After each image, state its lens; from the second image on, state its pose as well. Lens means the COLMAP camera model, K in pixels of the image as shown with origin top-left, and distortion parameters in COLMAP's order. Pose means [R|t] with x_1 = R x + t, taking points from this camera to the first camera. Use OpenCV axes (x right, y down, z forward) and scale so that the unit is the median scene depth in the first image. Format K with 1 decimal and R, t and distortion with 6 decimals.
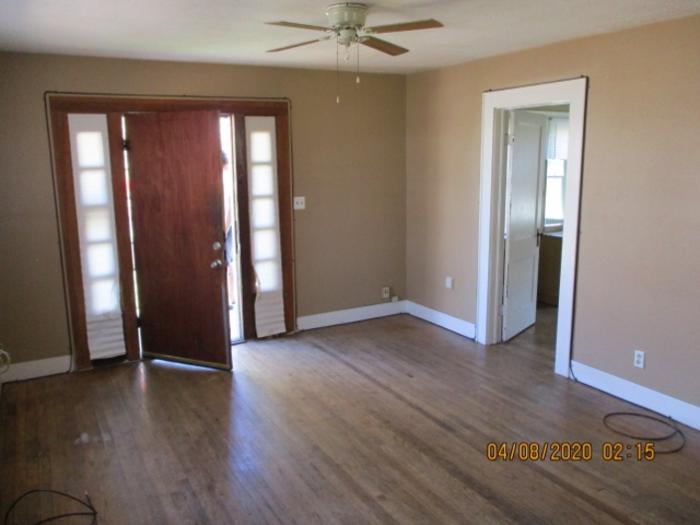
lens RADIAL K [[588.6, 0, 350.7], [0, 588.6, 263.1], [0, 0, 1]] dist [-0.020203, -0.001809]
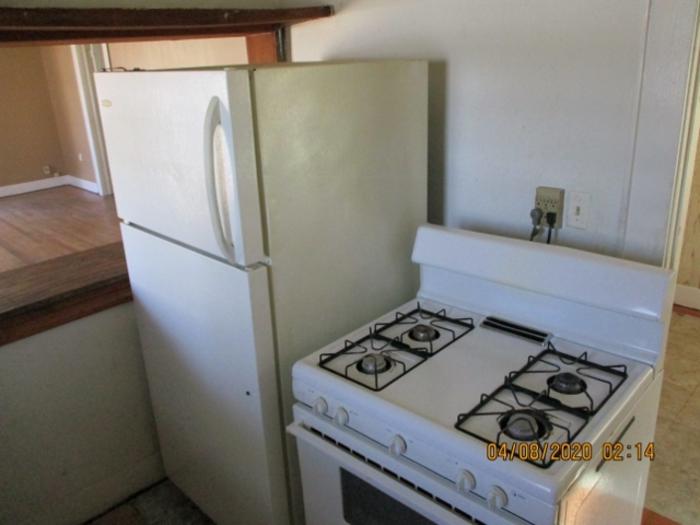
lens RADIAL K [[588.6, 0, 349.9], [0, 588.6, 259.8], [0, 0, 1]] dist [-0.020203, -0.001809]
pose [[0.962166, -0.121340, 0.243954, 0.488049], [0.082889, 0.983278, 0.162154, 0.118965], [-0.259550, -0.135798, 0.956134, -0.659336]]
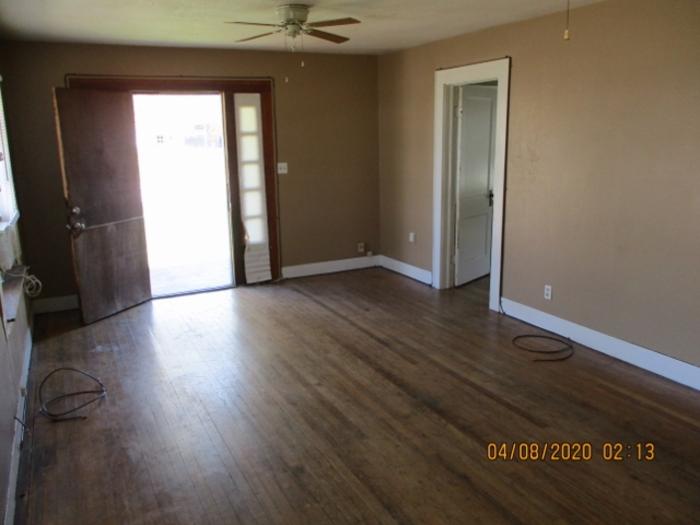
lens RADIAL K [[588.6, 0, 349.1], [0, 588.6, 262.4], [0, 0, 1]] dist [-0.020203, -0.001809]
pose [[0.999175, 0.003089, -0.040500, 0.105679], [-0.001585, 0.999311, 0.037094, 0.046648], [0.040587, -0.036999, 0.998491, -0.185255]]
